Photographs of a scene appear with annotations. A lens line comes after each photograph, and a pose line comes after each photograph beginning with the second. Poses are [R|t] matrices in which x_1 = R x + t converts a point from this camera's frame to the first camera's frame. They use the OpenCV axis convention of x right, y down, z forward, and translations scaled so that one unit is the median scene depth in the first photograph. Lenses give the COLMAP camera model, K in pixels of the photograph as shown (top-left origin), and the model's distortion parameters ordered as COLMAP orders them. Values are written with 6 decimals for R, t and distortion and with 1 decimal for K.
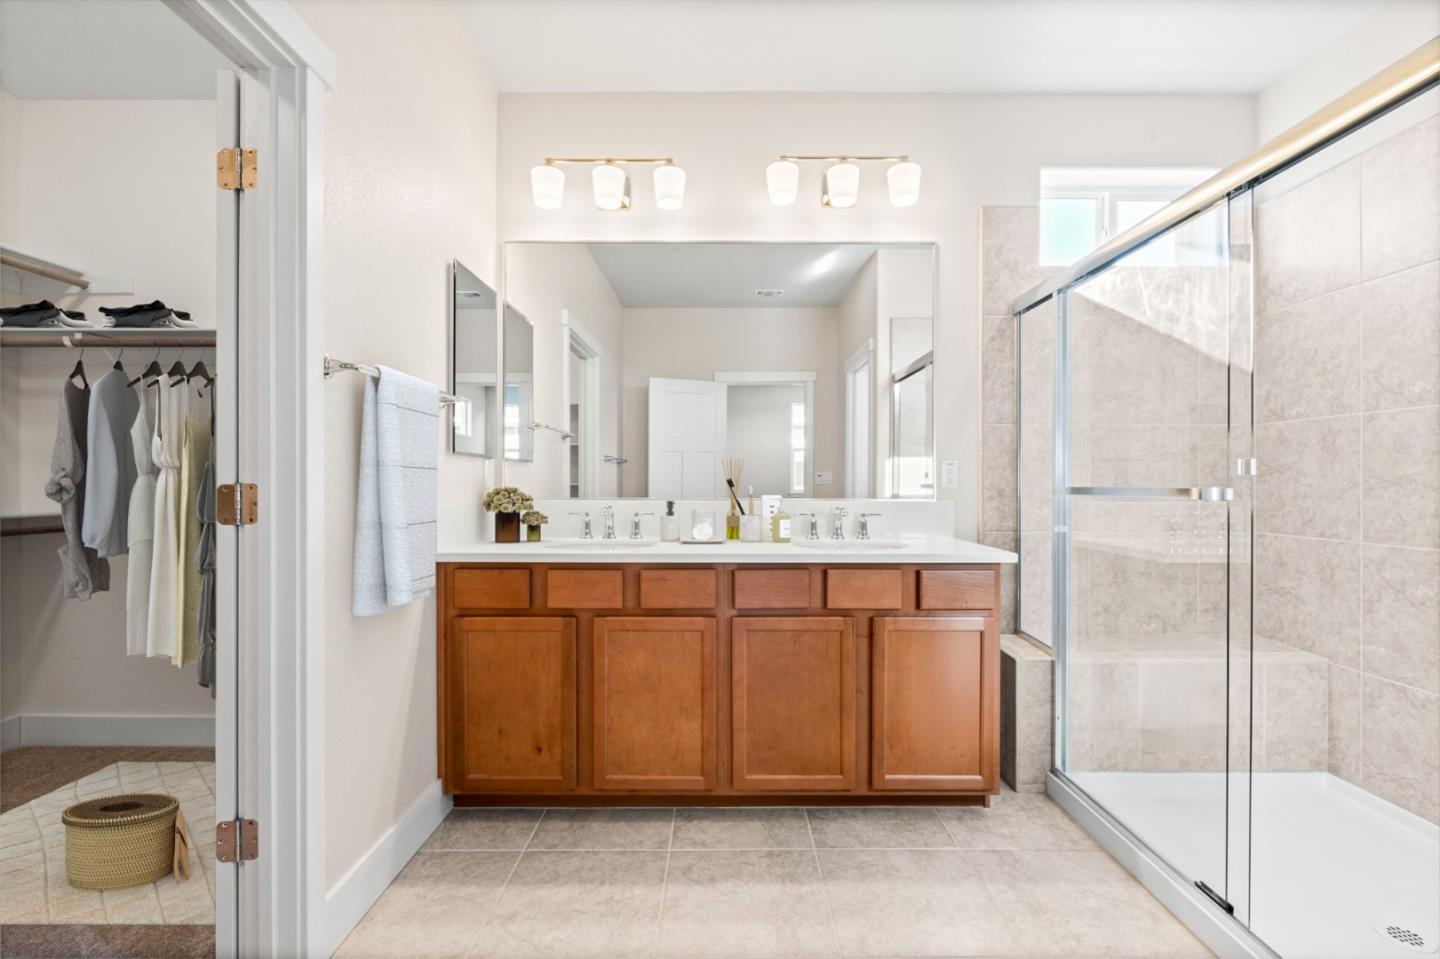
lens RADIAL K [[642.6, 0, 720.0], [0, 642.6, 479.5], [0, 0, 1]] dist [0.001205, 0.000086]
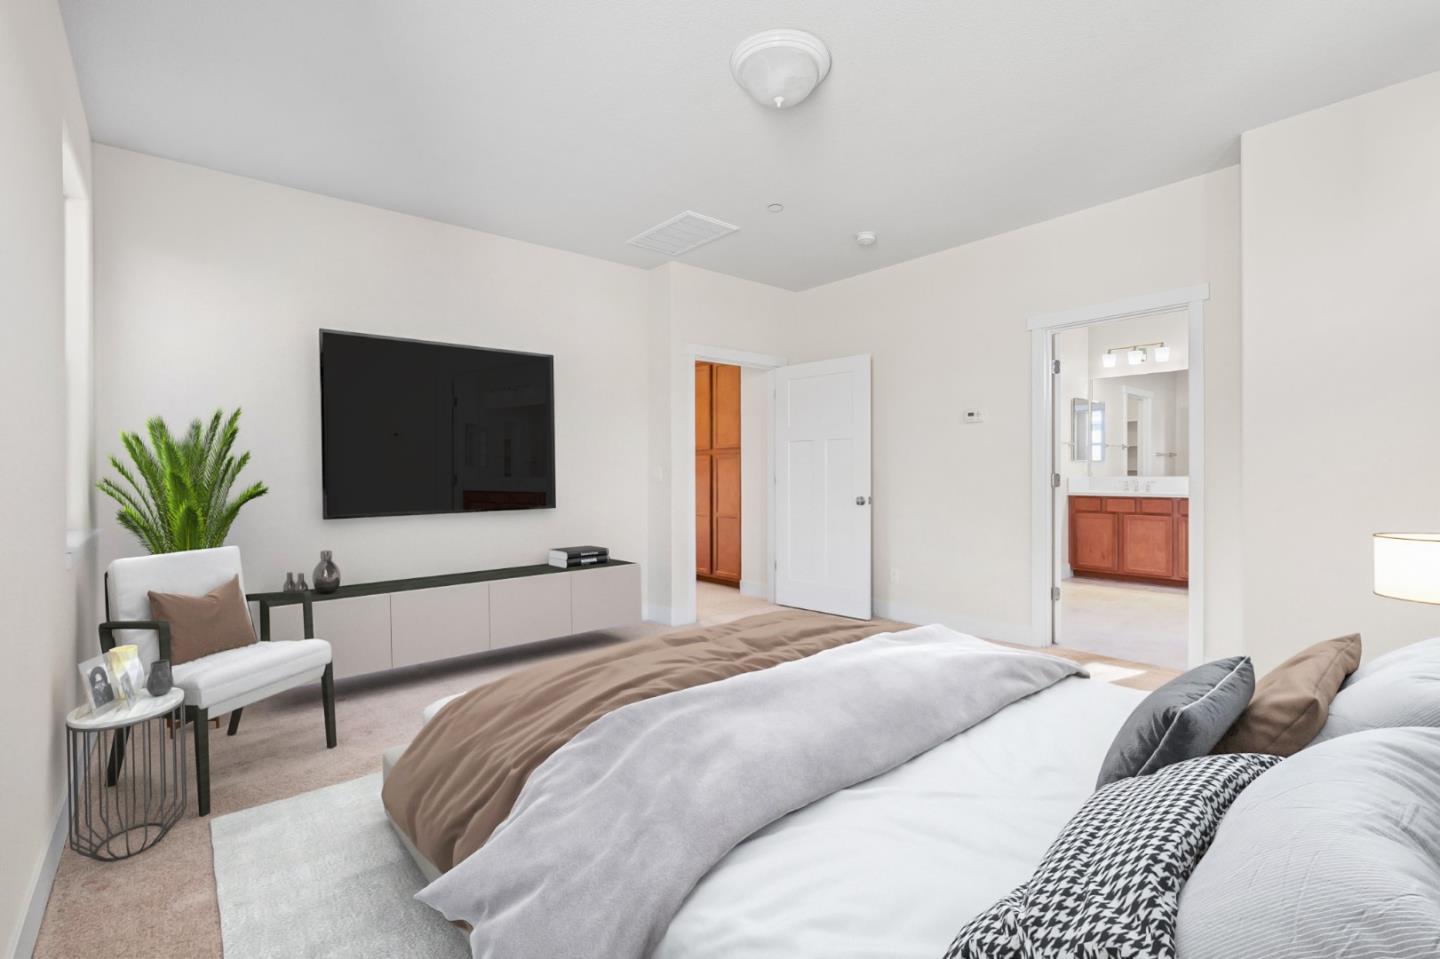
lens RADIAL K [[642.6, 0, 720.0], [0, 642.6, 479.5], [0, 0, 1]] dist [0.001205, 0.000086]
pose [[0.651110, 0.006837, -0.758952, 0.753333], [0.014646, 0.999660, 0.021570, -0.037412], [0.758842, -0.025161, 0.650789, -2.103304]]
